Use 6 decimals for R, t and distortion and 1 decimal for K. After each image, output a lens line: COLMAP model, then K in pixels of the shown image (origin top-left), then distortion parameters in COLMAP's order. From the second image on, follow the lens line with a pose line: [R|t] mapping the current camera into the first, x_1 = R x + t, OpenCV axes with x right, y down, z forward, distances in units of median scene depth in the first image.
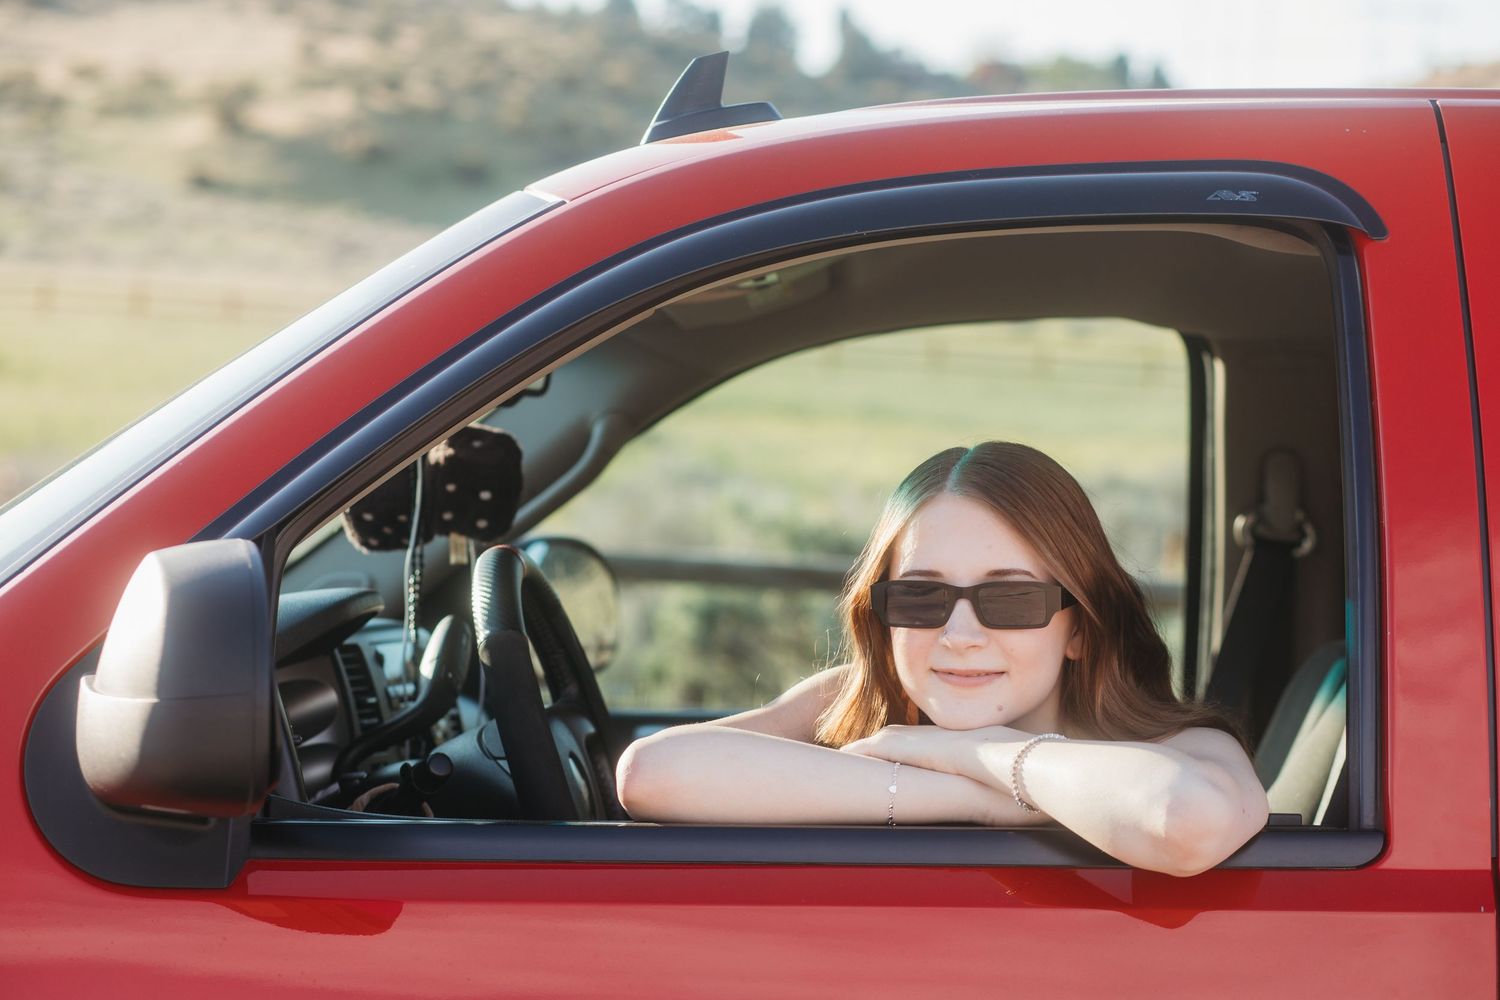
lens RADIAL K [[3732.8, 0, 739.3], [0, 3732.8, 515.5], [0, 0, 1]] dist [-0.031992, 0.000000]
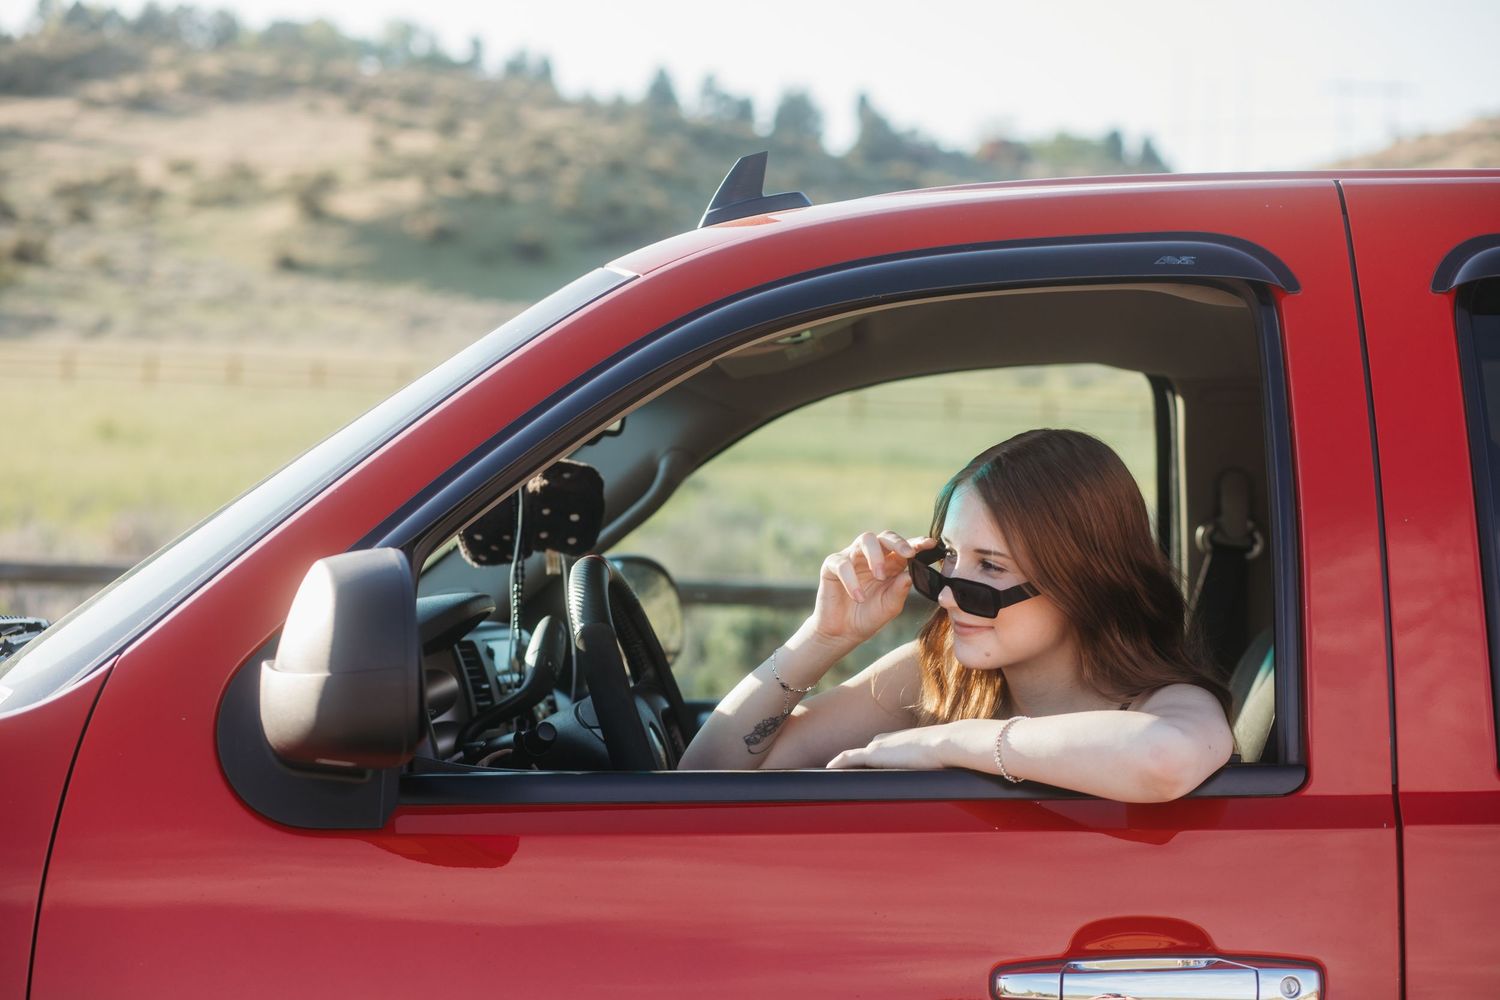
lens RADIAL K [[3732.8, 0, 756.2], [0, 3732.8, 488.3], [0, 0, 1]] dist [-0.031992, 0.000000]
pose [[0.999799, -0.019767, -0.003483, -0.004149], [0.019671, 0.999475, -0.025728, 0.017207], [0.003990, 0.025655, 0.999663, -0.213719]]
